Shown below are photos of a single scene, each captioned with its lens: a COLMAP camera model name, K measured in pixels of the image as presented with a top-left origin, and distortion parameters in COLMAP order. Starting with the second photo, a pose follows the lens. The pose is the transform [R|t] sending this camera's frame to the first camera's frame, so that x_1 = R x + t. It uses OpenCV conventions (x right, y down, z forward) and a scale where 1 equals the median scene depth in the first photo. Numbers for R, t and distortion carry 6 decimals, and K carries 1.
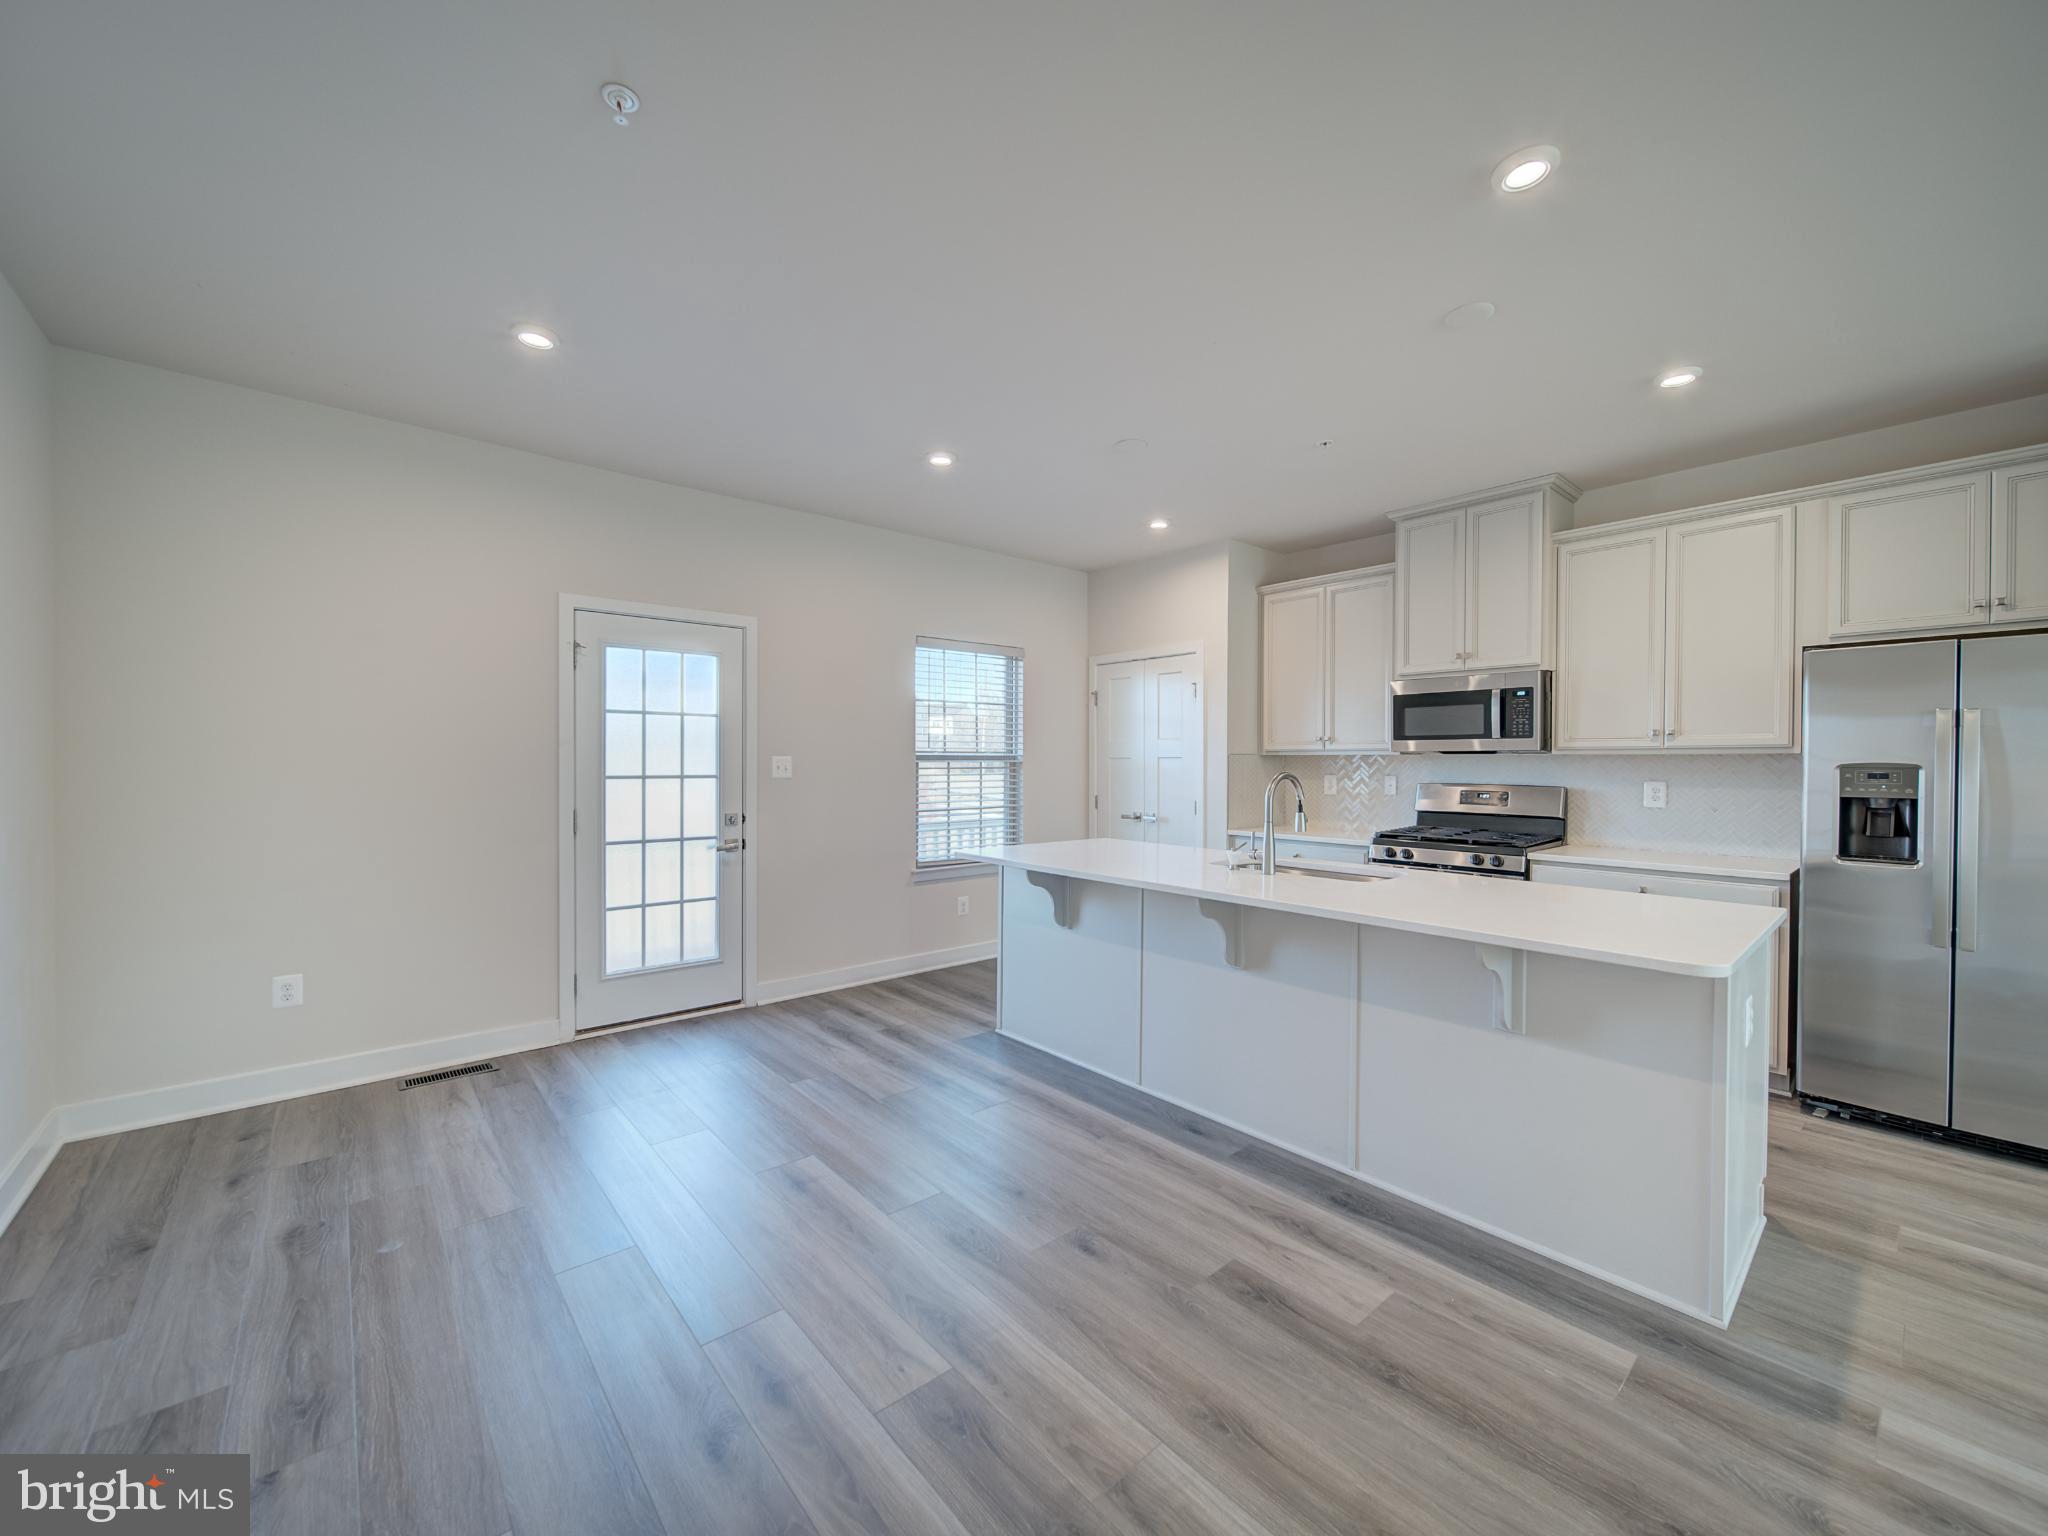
lens RADIAL K [[806.6, 0, 1032.8], [0, 806.6, 769.2], [0, 0, 1]] dist [-0.001620, -0.001037]
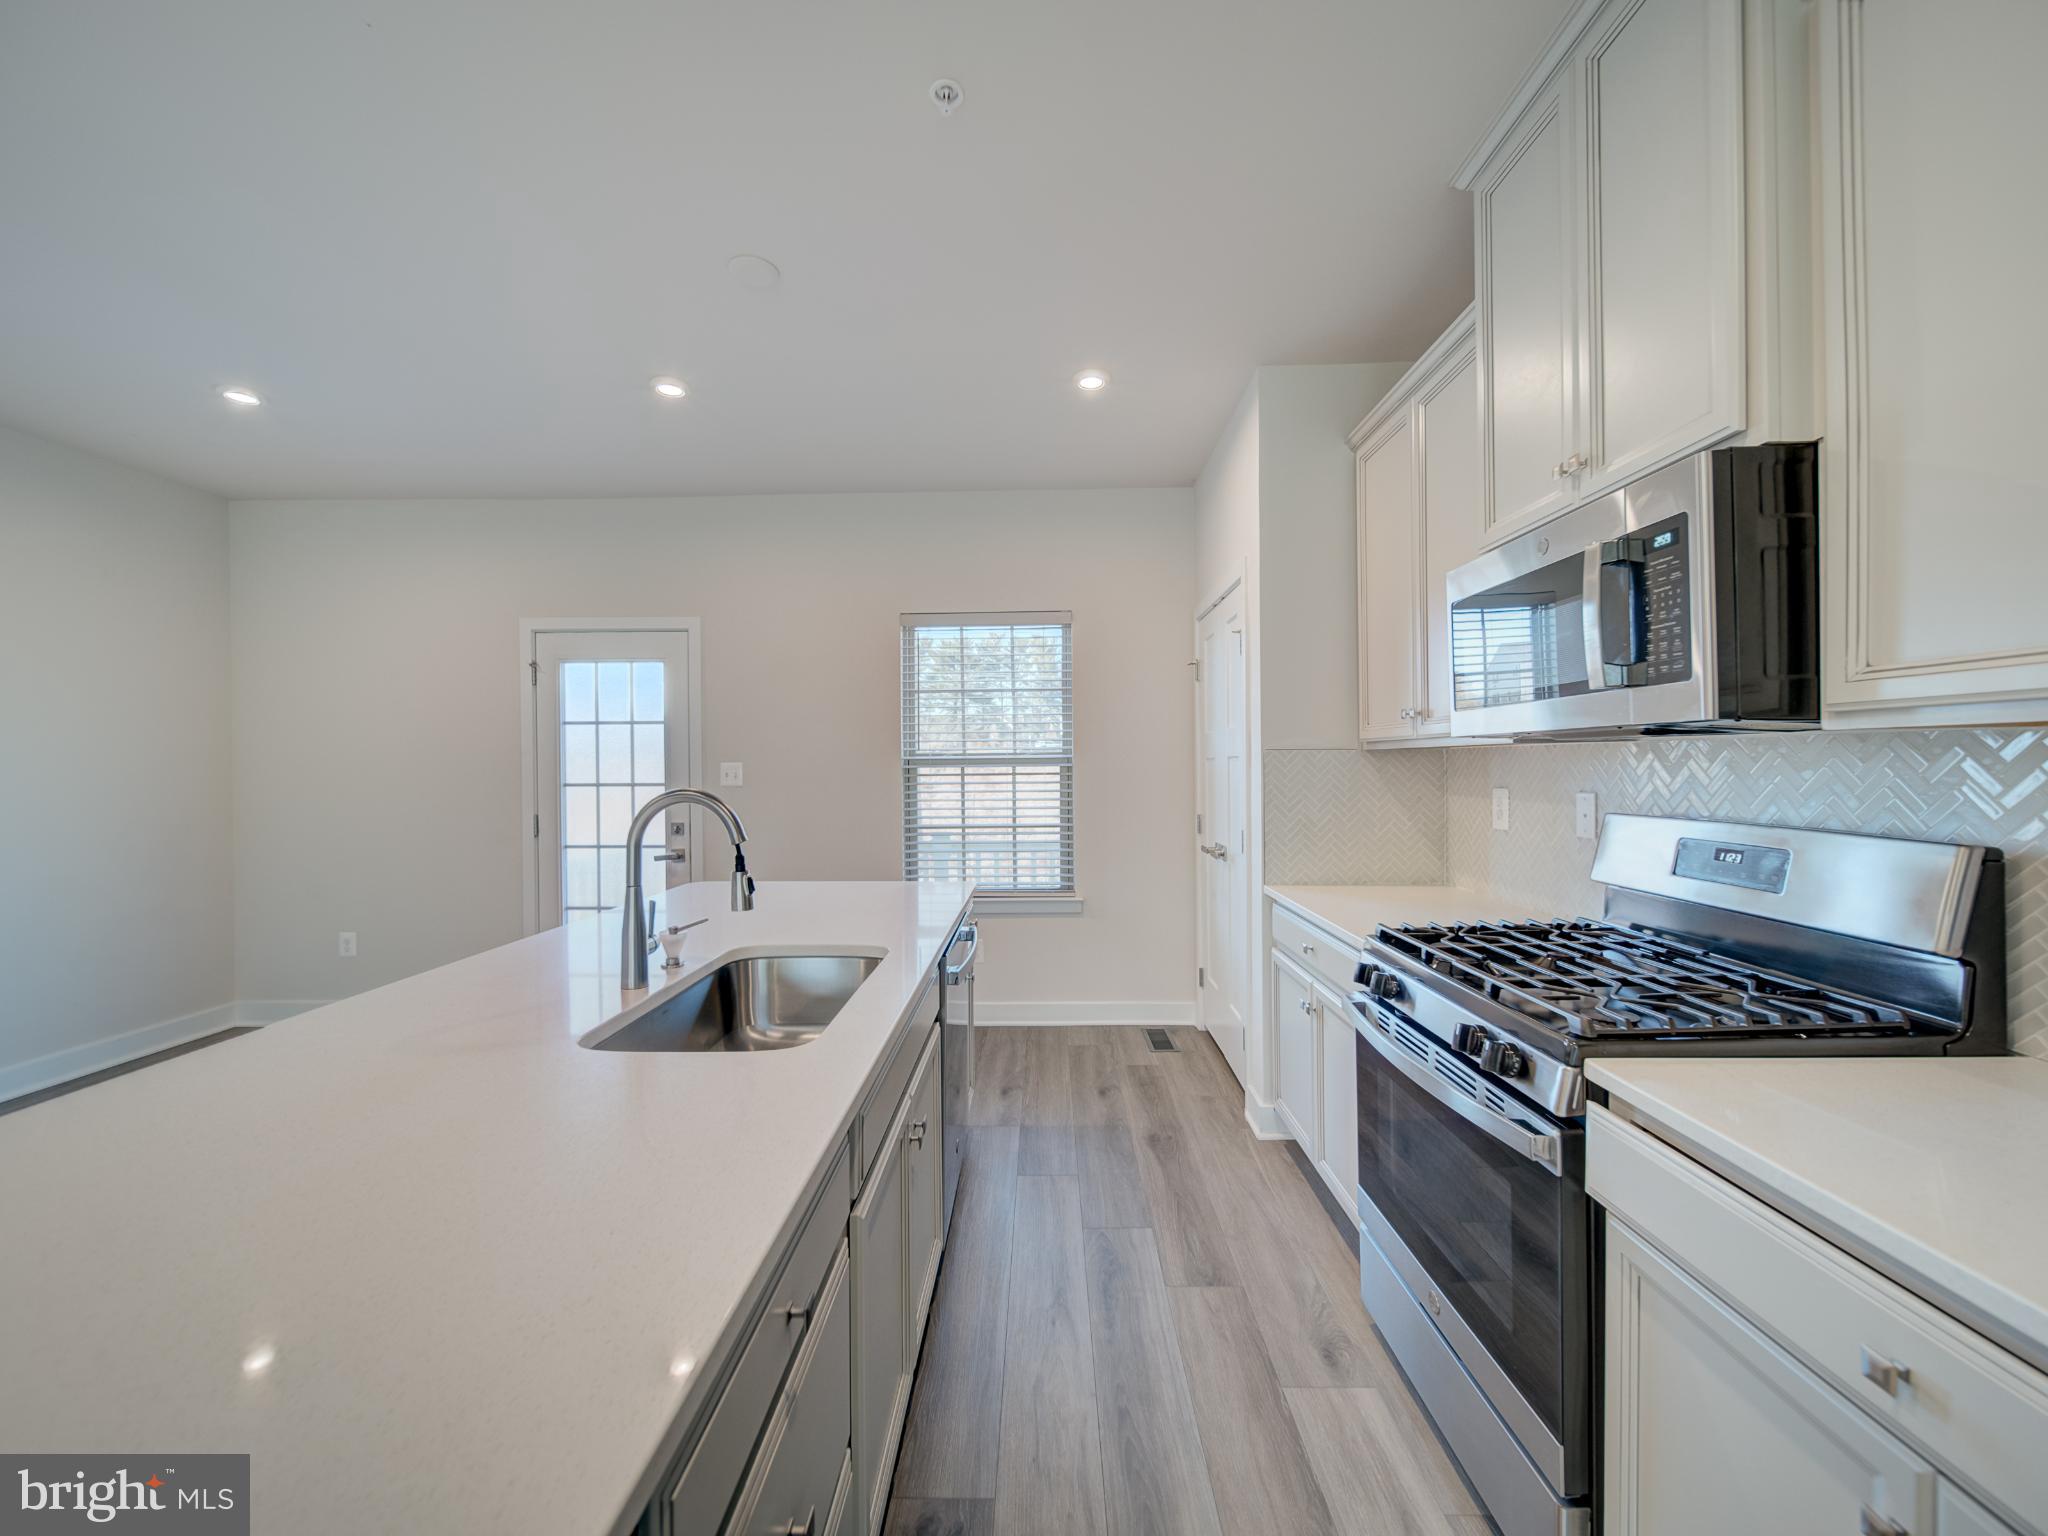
lens RADIAL K [[806.6, 0, 1032.8], [0, 806.6, 769.2], [0, 0, 1]] dist [-0.001620, -0.001037]
pose [[0.743305, -0.005373, -0.668931, 0.625919], [0.002997, 0.999984, -0.004703, -0.003649], [0.668946, 0.001491, 0.743310, 0.594844]]
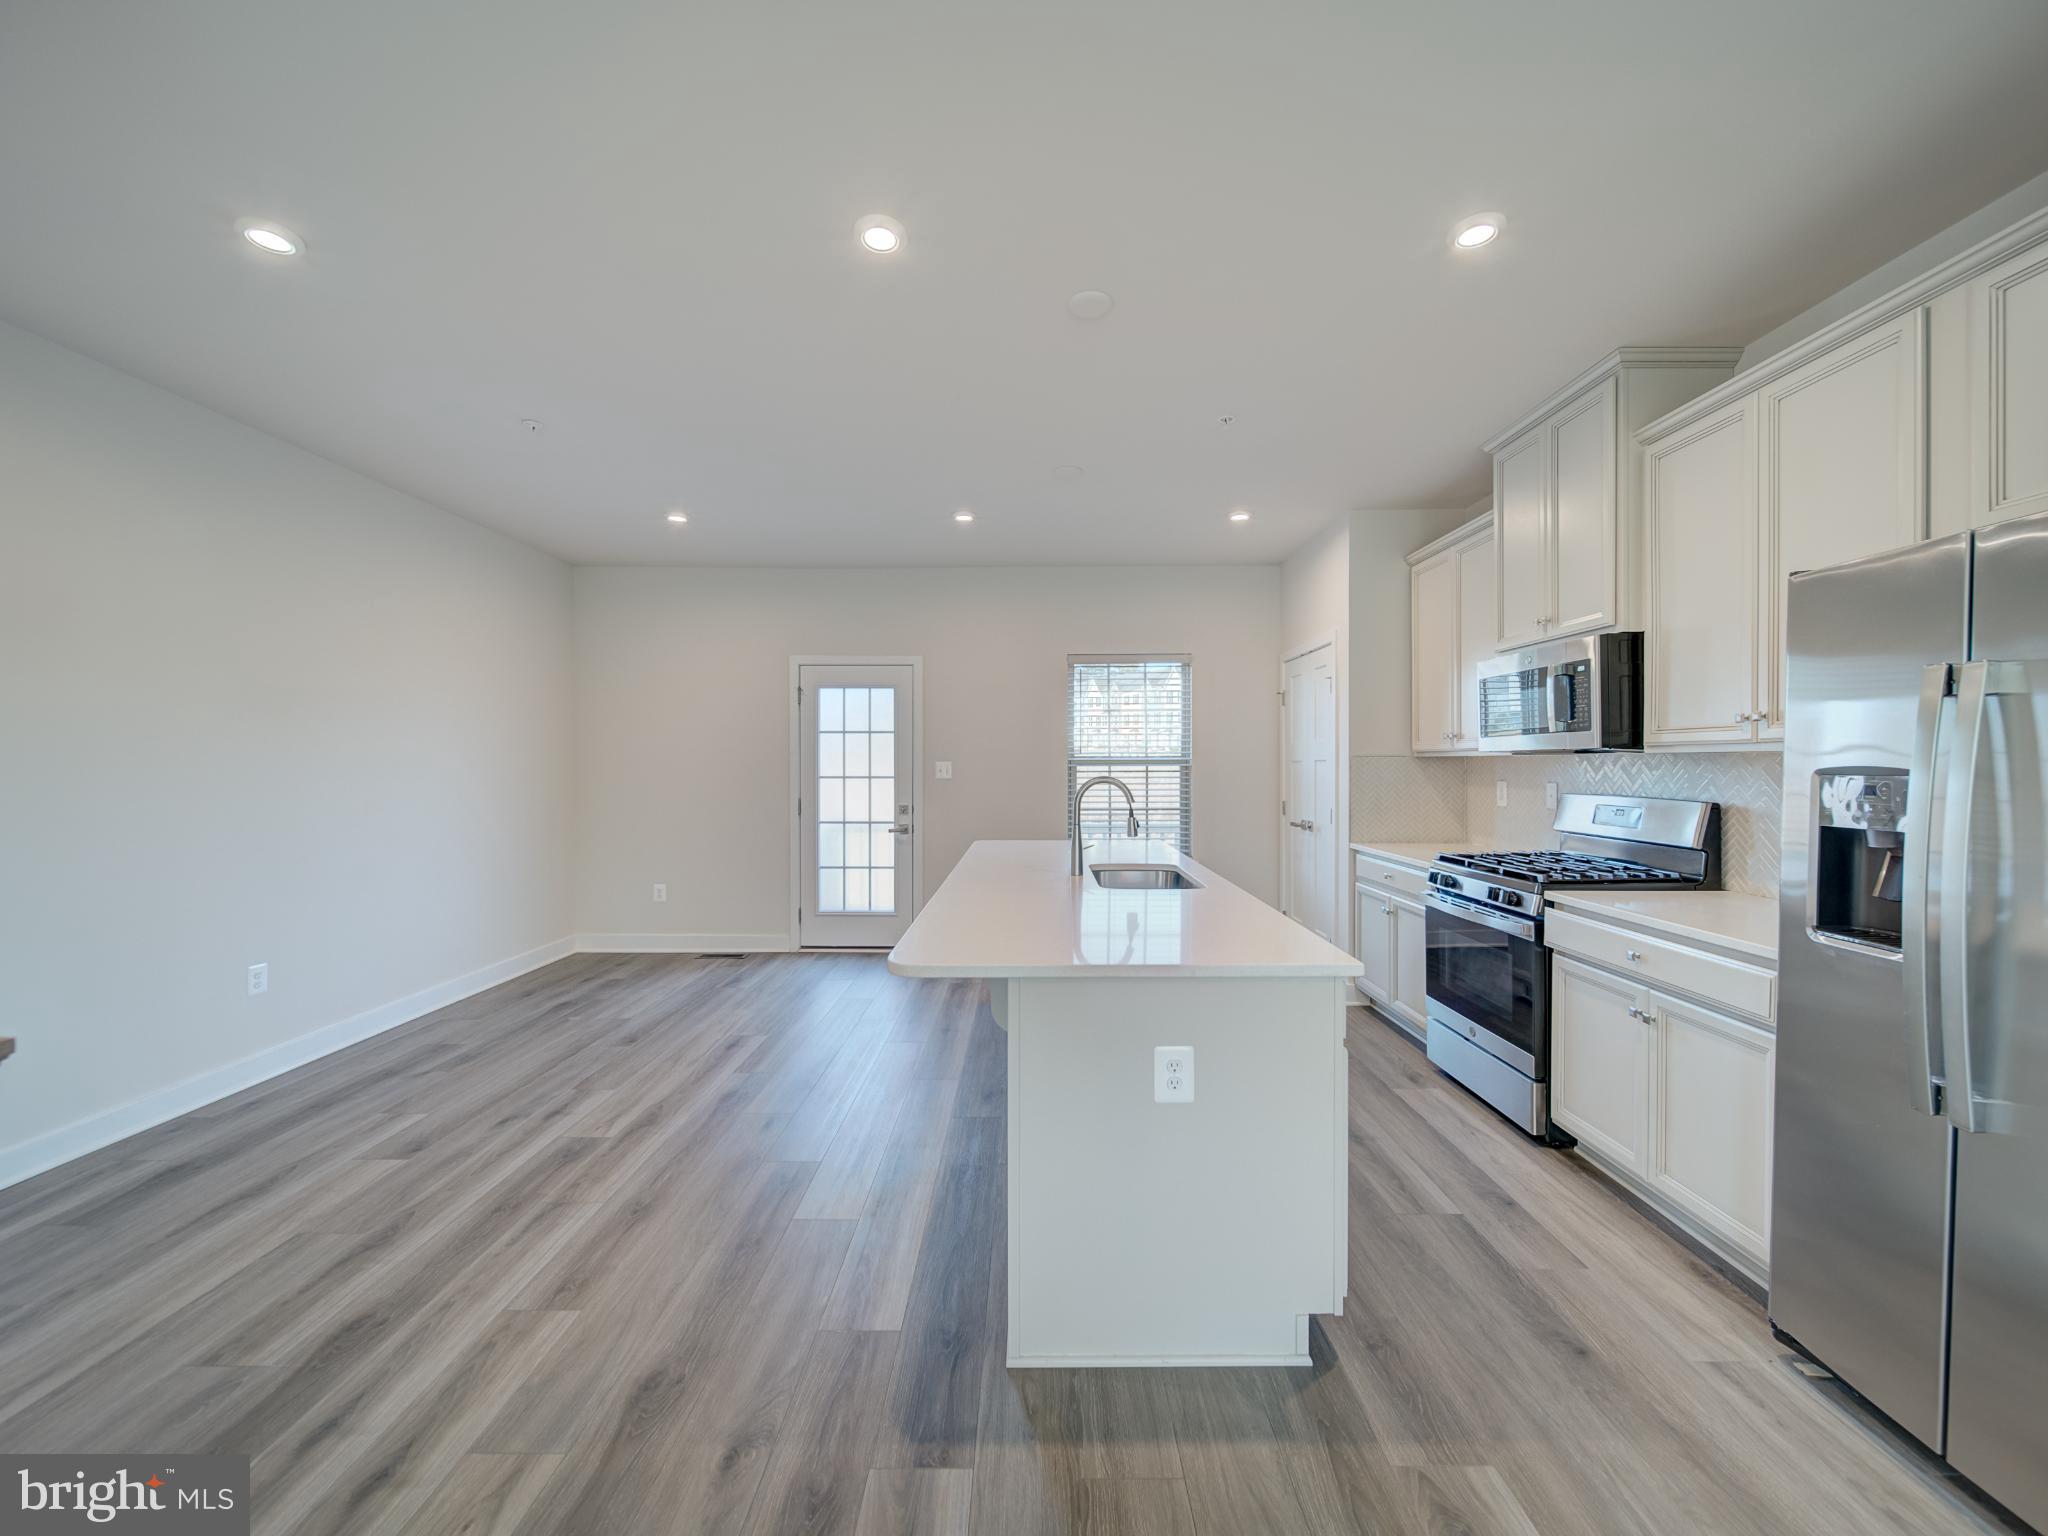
lens RADIAL K [[806.6, 0, 1032.8], [0, 806.6, 769.2], [0, 0, 1]] dist [-0.001620, -0.001037]
pose [[0.752607, 0.000100, -0.658470, 0.702489], [-0.003243, 0.999988, -0.003554, -0.000525], [0.658462, 0.004810, 0.752598, 0.142147]]
